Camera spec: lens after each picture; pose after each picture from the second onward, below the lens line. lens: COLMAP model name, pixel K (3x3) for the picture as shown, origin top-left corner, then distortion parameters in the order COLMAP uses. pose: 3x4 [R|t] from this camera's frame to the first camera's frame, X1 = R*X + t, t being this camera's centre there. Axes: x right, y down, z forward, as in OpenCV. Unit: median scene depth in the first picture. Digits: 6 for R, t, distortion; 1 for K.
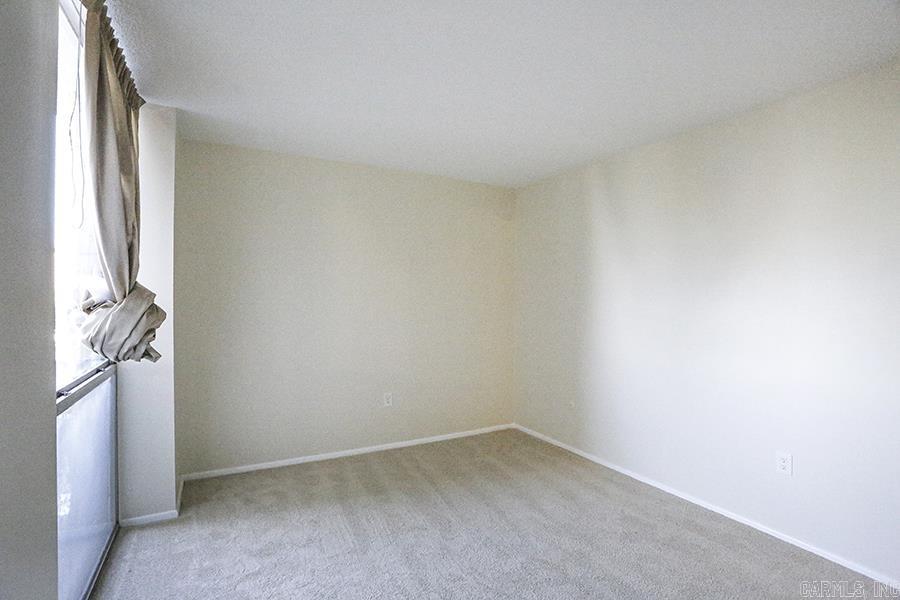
lens RADIAL K [[454.3, 0, 450.0], [0, 454.3, 300.0], [0, 0, 1]] dist [-0.001073, 0.000137]
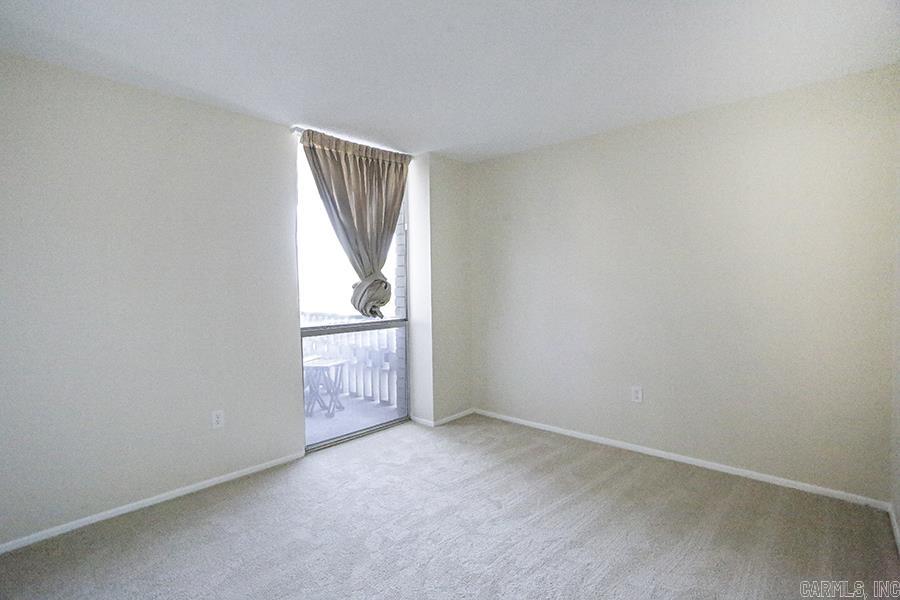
lens RADIAL K [[454.3, 0, 450.0], [0, 454.3, 300.0], [0, 0, 1]] dist [-0.001073, 0.000137]
pose [[0.330483, 0.032606, -0.943249, 0.843320], [0.006337, 0.999304, 0.036764, -0.003534], [0.943791, -0.018127, 0.330046, 0.550038]]
